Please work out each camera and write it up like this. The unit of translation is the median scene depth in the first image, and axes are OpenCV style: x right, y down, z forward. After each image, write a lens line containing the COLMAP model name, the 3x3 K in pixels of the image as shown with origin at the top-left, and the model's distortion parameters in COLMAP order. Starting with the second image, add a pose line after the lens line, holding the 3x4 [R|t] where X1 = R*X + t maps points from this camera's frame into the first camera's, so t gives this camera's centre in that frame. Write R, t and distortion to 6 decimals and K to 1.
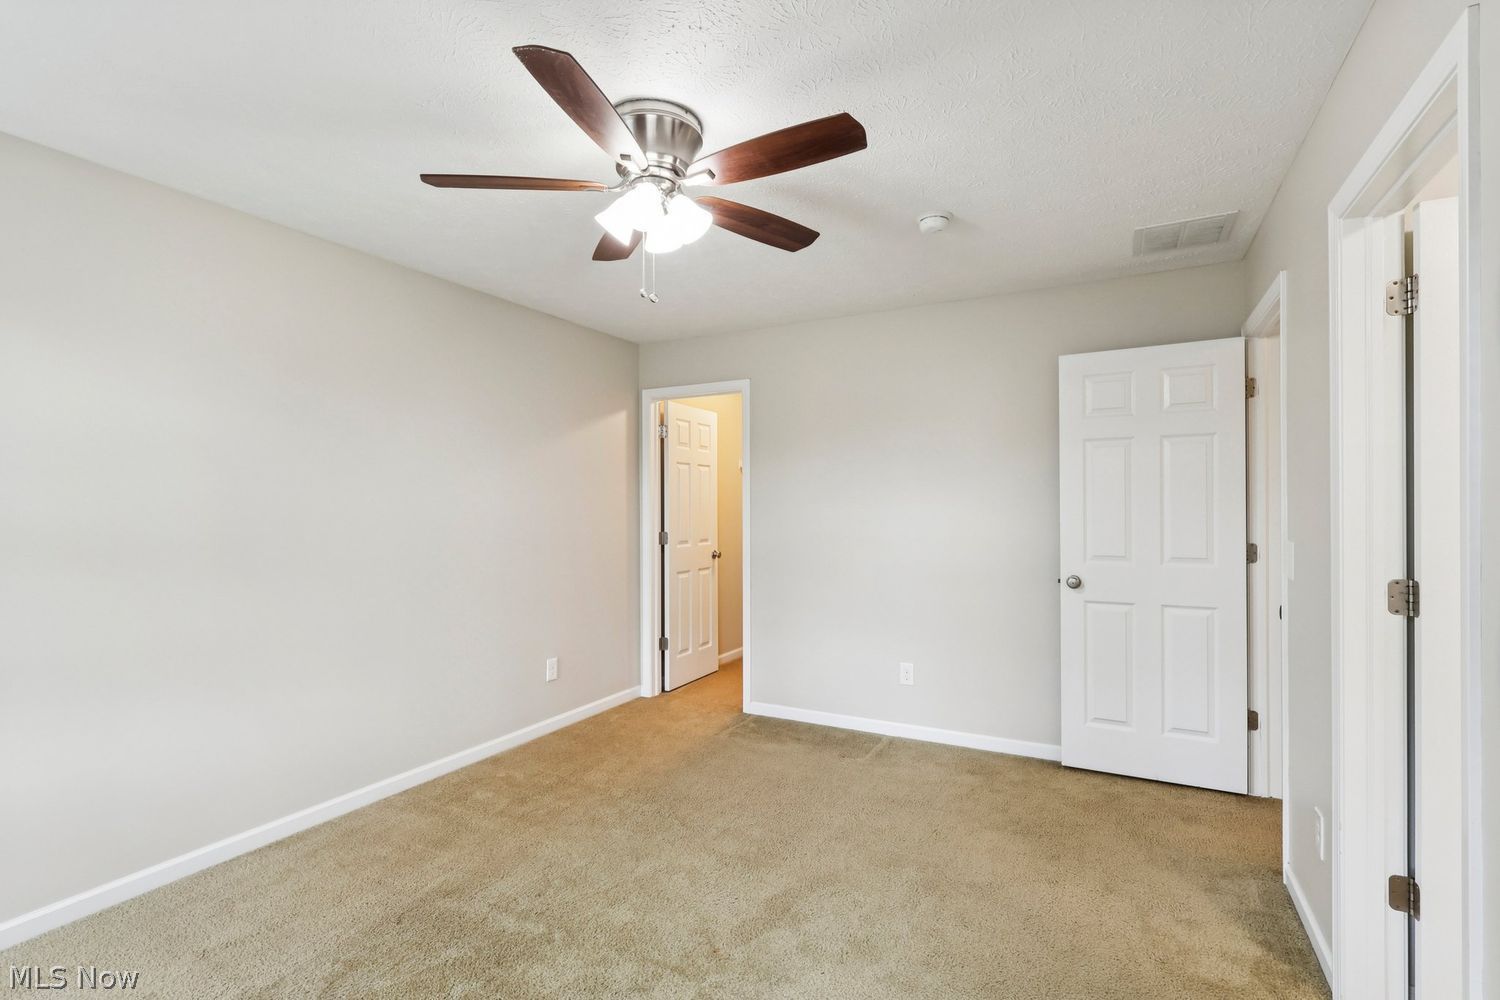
lens RADIAL K [[696.1, 0, 746.6], [0, 696.1, 505.5], [0, 0, 1]] dist [-0.002216, 0.000700]
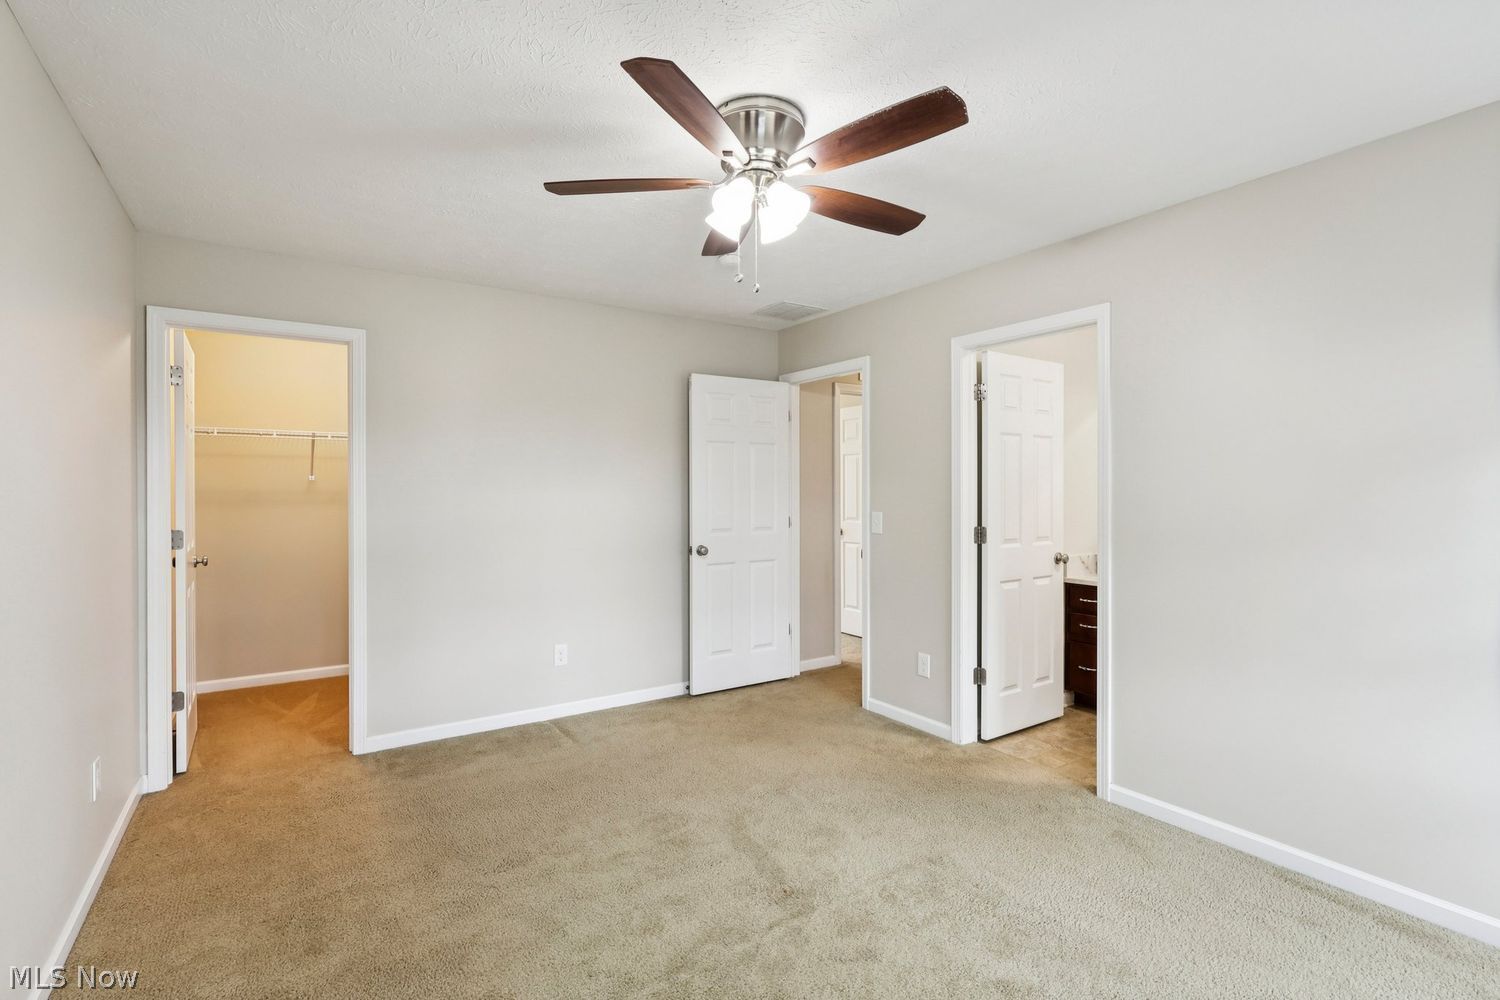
lens RADIAL K [[697.4, 0, 745.1], [0, 697.4, 498.5], [0, 0, 1]] dist [-0.001010, 0.000511]
pose [[0.469414, -0.007457, 0.882947, -0.638859], [-0.002727, 0.999947, 0.009896, -0.000533], [-0.882974, -0.007053, 0.469369, 0.321248]]
